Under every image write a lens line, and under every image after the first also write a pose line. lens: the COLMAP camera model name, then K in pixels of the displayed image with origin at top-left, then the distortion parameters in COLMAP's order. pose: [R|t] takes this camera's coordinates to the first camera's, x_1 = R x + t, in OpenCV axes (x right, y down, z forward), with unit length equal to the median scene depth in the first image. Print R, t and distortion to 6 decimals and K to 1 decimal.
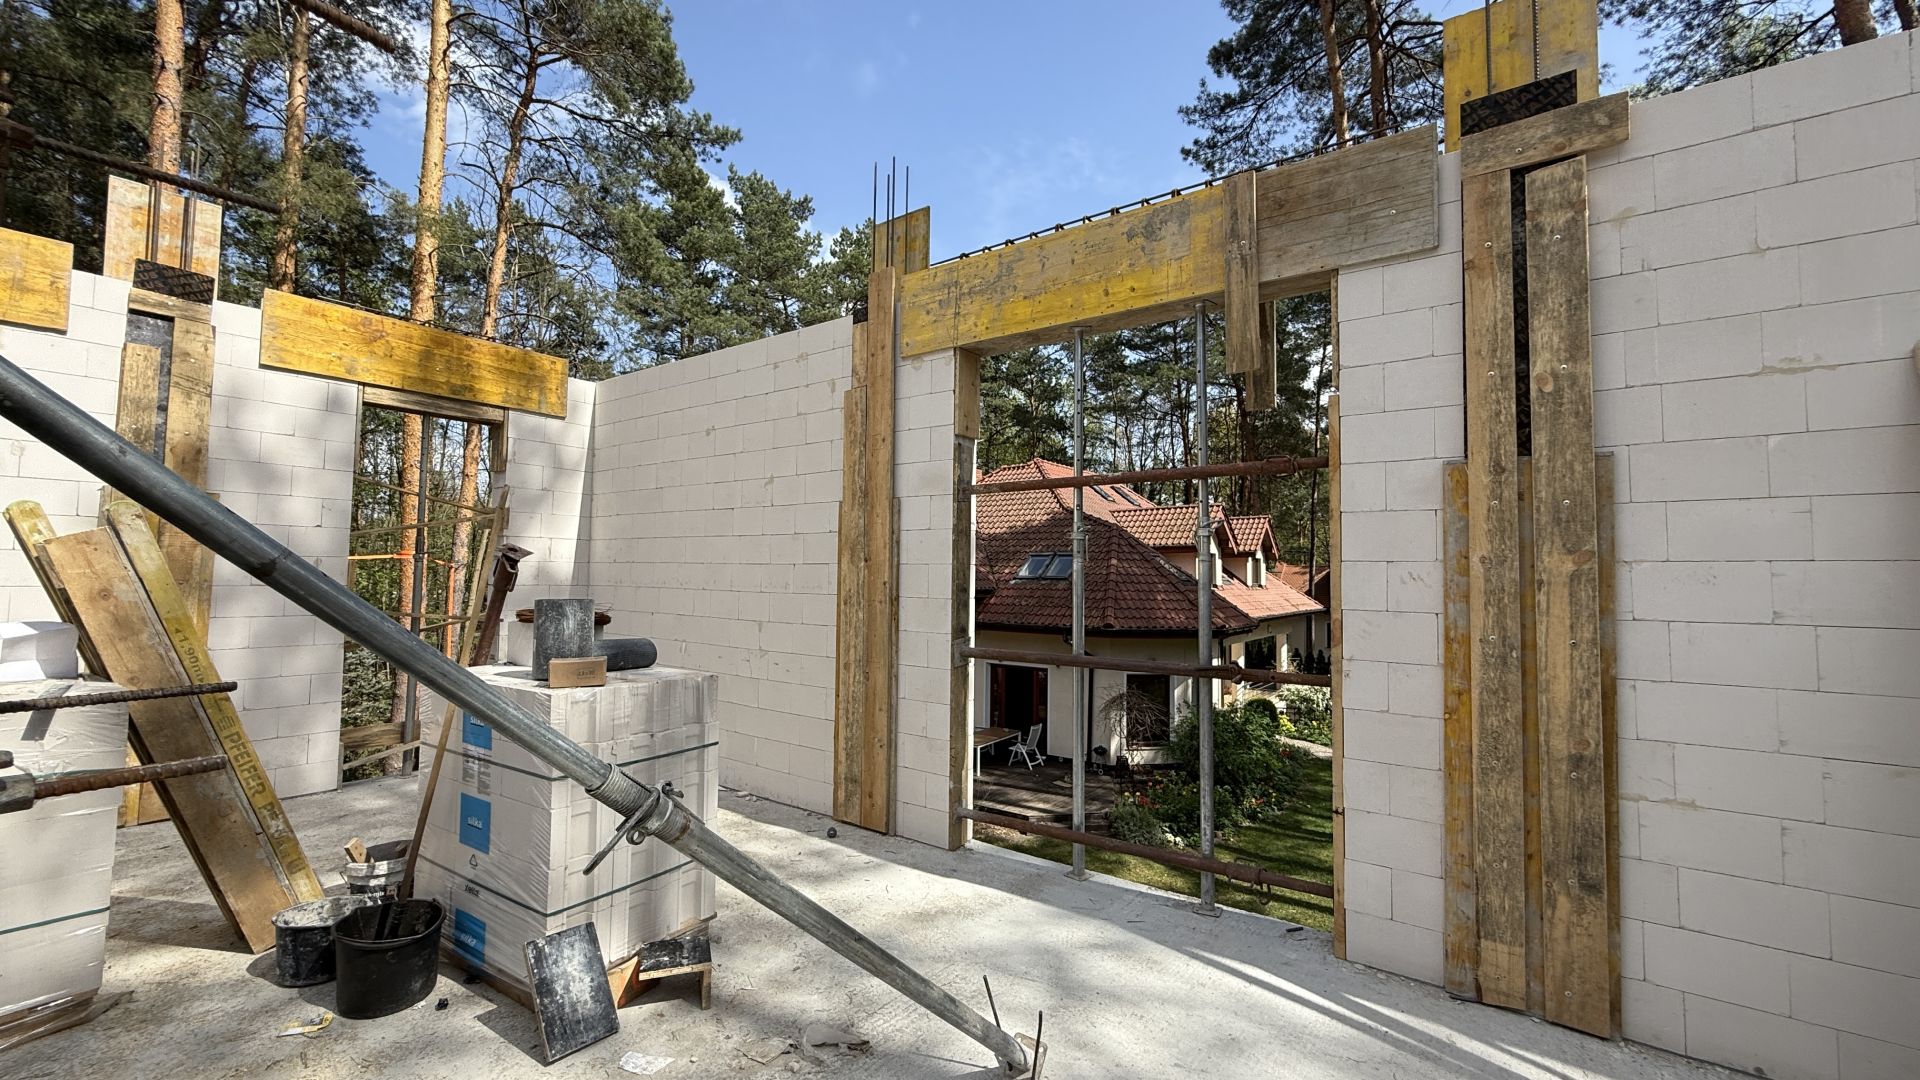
lens RADIAL K [[765.2, 0, 953.2], [0, 765.2, 538.5], [0, 0, 1]] dist [-0.000549, 0.000258]
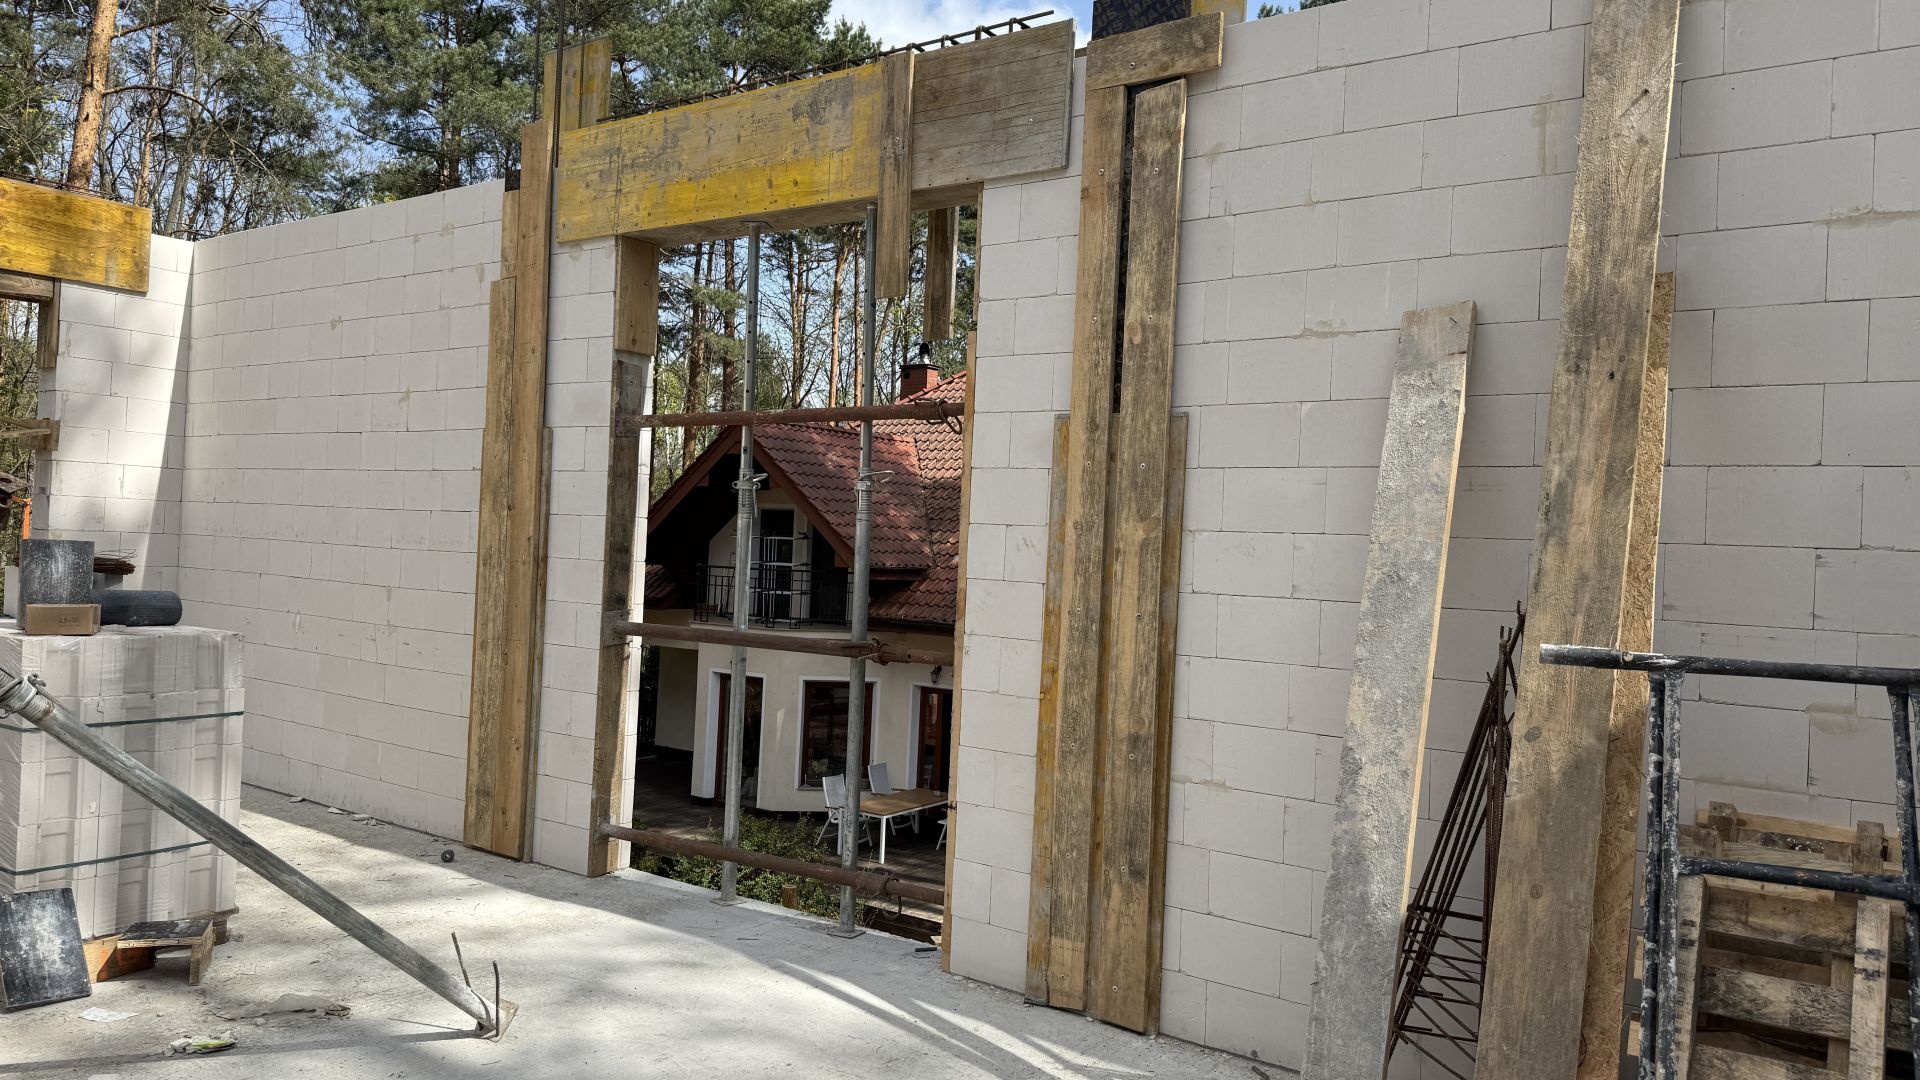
lens RADIAL K [[1348.2, 0, 969.9], [0, 1348.2, 539.1], [0, 0, 1]] dist [0.046475, -0.064213]
pose [[0.999459, 0.030689, 0.011833, 0.546413], [-0.031156, 0.998649, 0.041584, -0.017962], [-0.010541, -0.041930, 0.999065, -0.590245]]
